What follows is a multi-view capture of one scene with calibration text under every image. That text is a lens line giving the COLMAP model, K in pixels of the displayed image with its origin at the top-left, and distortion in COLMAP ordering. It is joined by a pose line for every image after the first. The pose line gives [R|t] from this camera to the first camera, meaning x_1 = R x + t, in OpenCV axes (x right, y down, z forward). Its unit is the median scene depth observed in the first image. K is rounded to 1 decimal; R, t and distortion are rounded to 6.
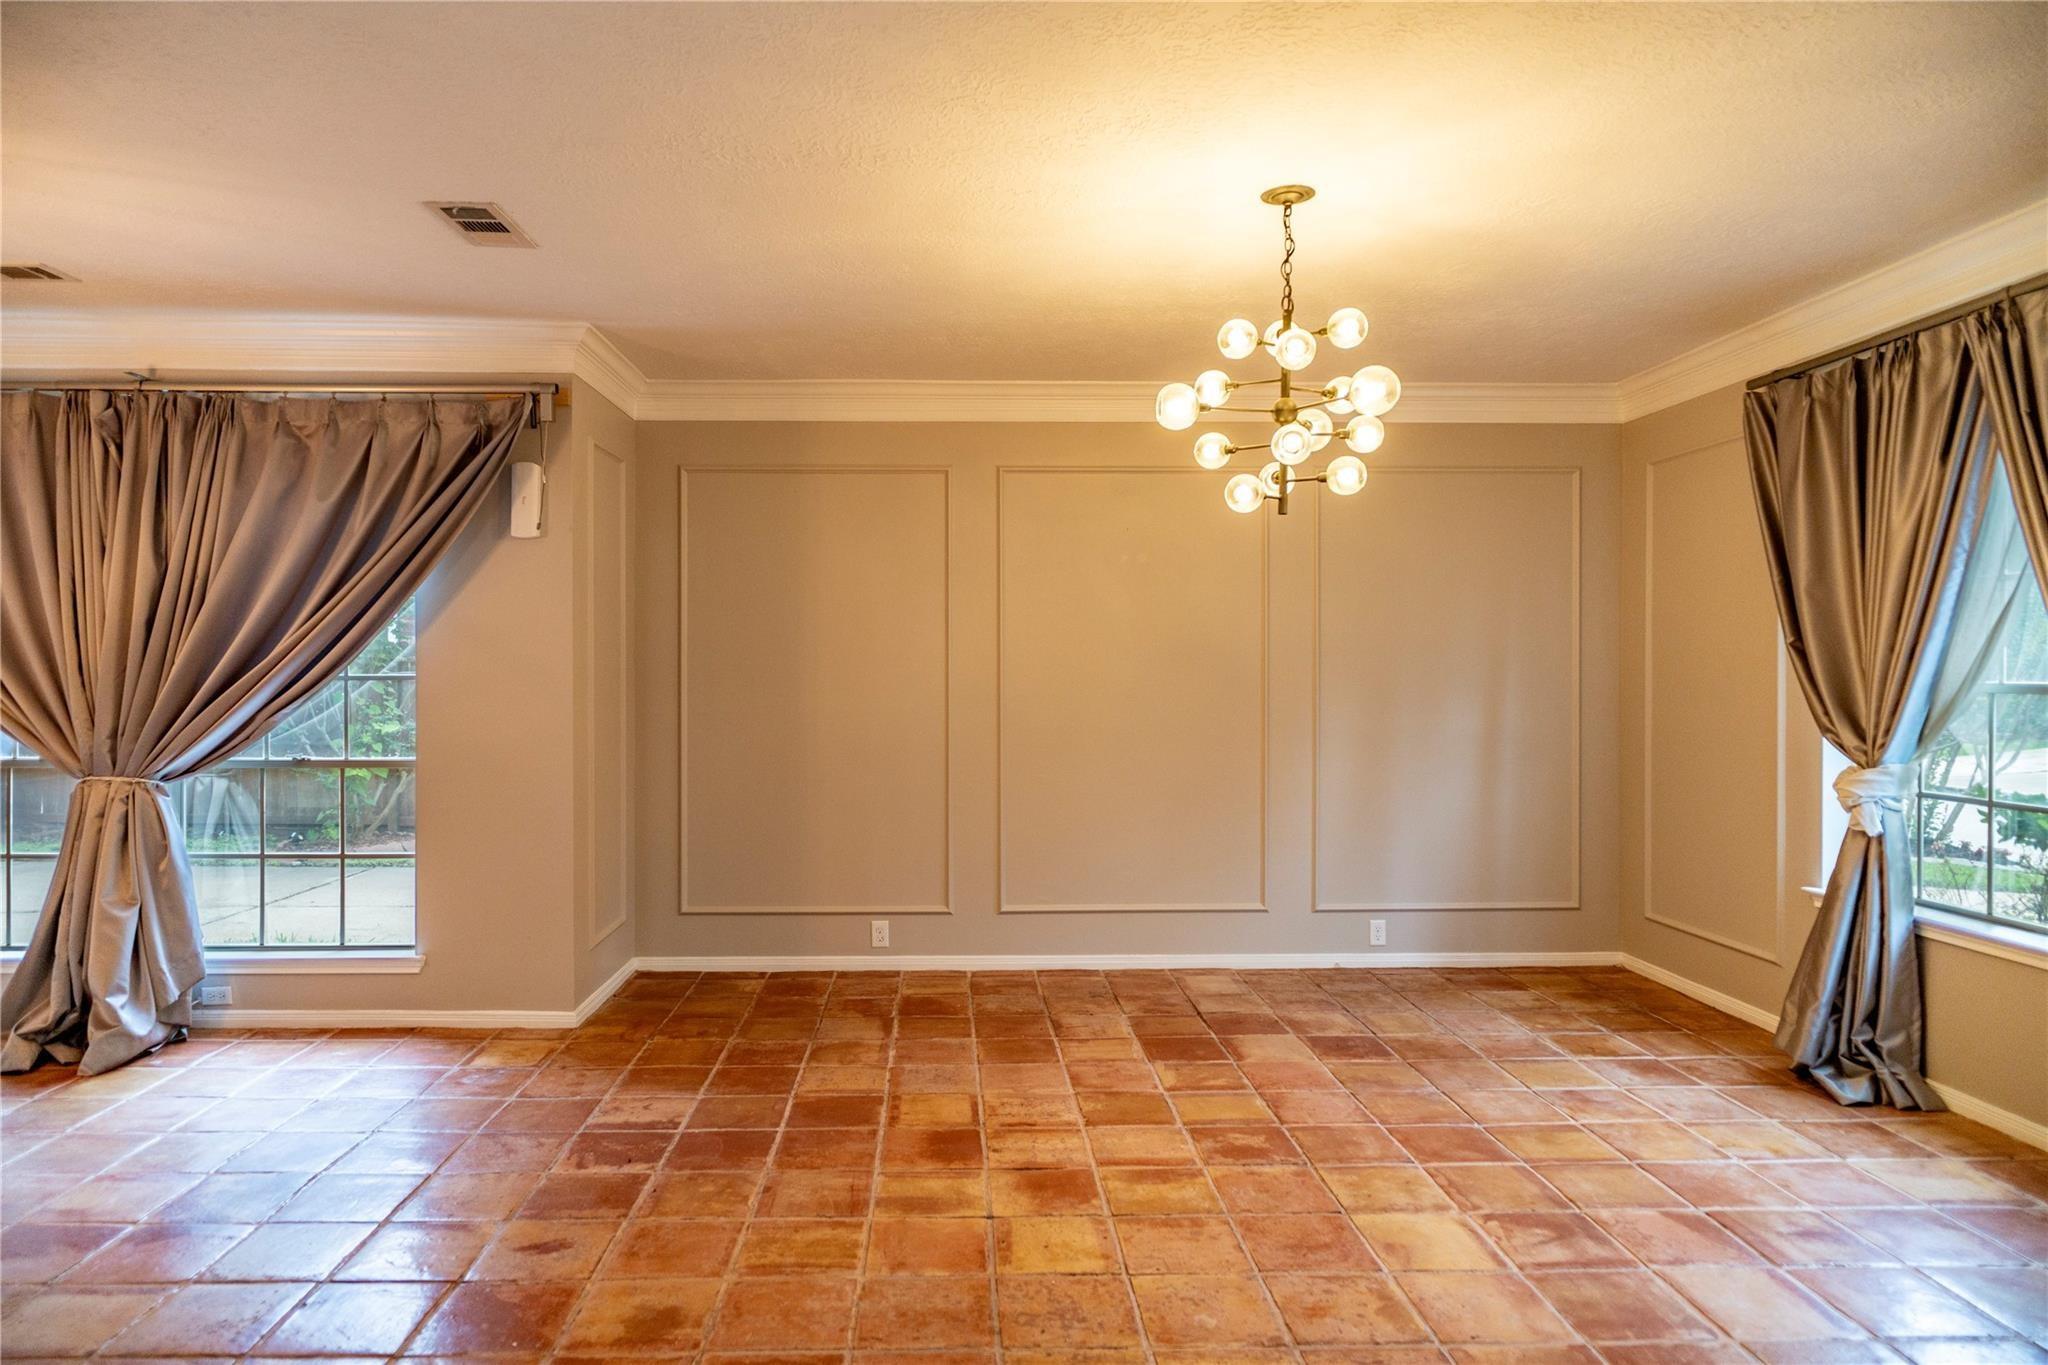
lens RADIAL K [[1244.7, 0, 1012.6], [0, 1244.7, 677.5], [0, 0, 1]] dist [0.002925, 0.000382]
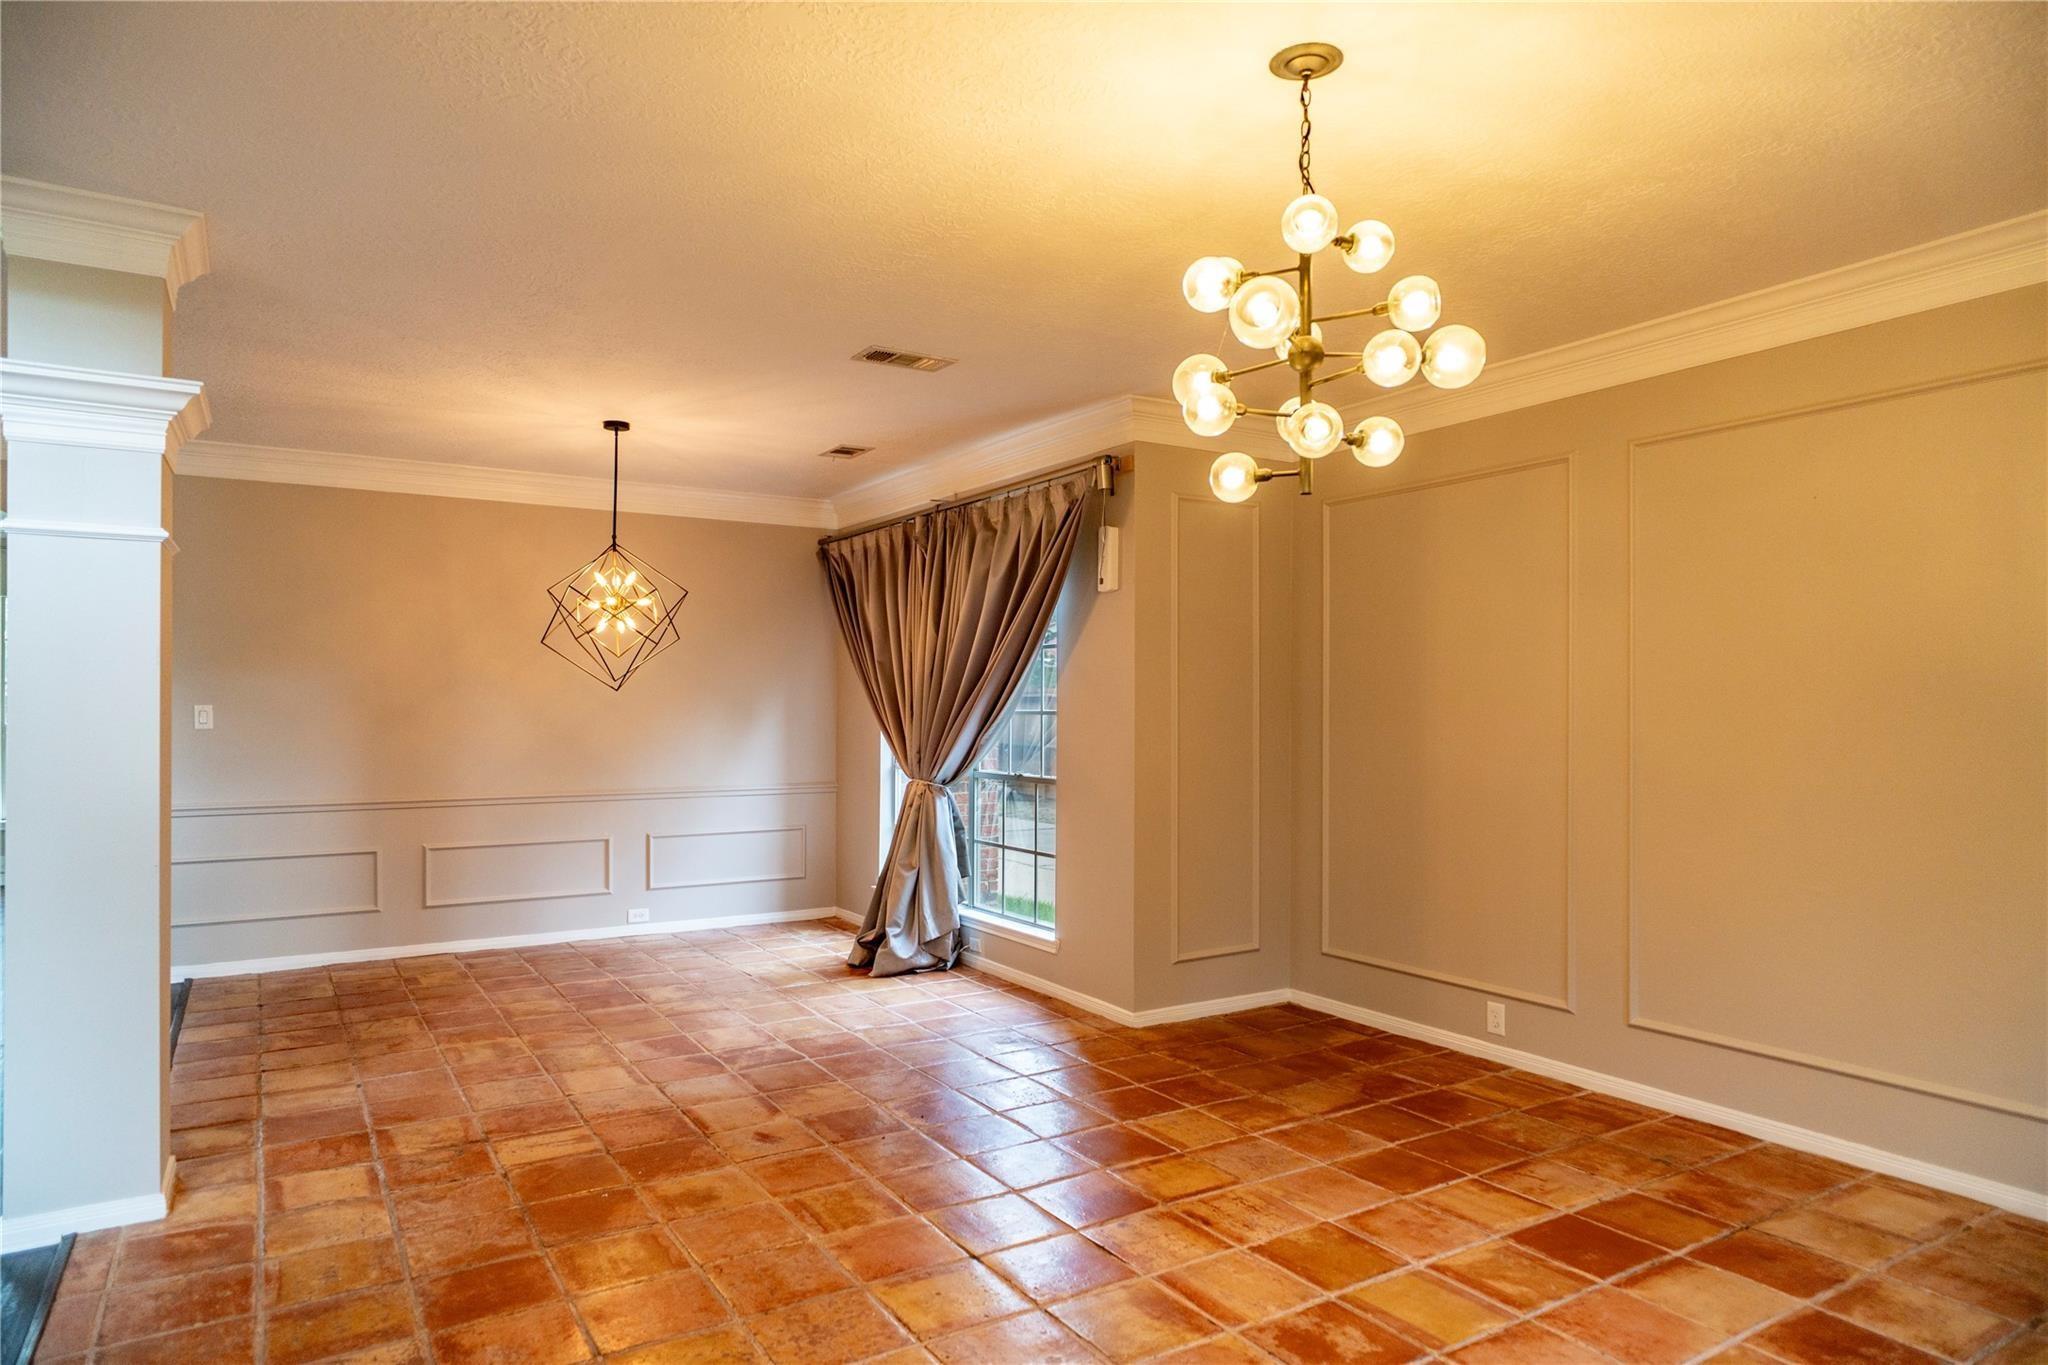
lens RADIAL K [[1244.7, 0, 1016.5], [0, 1244.7, 695.6], [0, 0, 1]] dist [0.002925, 0.000382]
pose [[0.487123, -0.011545, -0.873257, 0.608614], [-0.008439, 0.999804, -0.017926, 0.006032], [0.873293, 0.016102, 0.486930, 0.386351]]
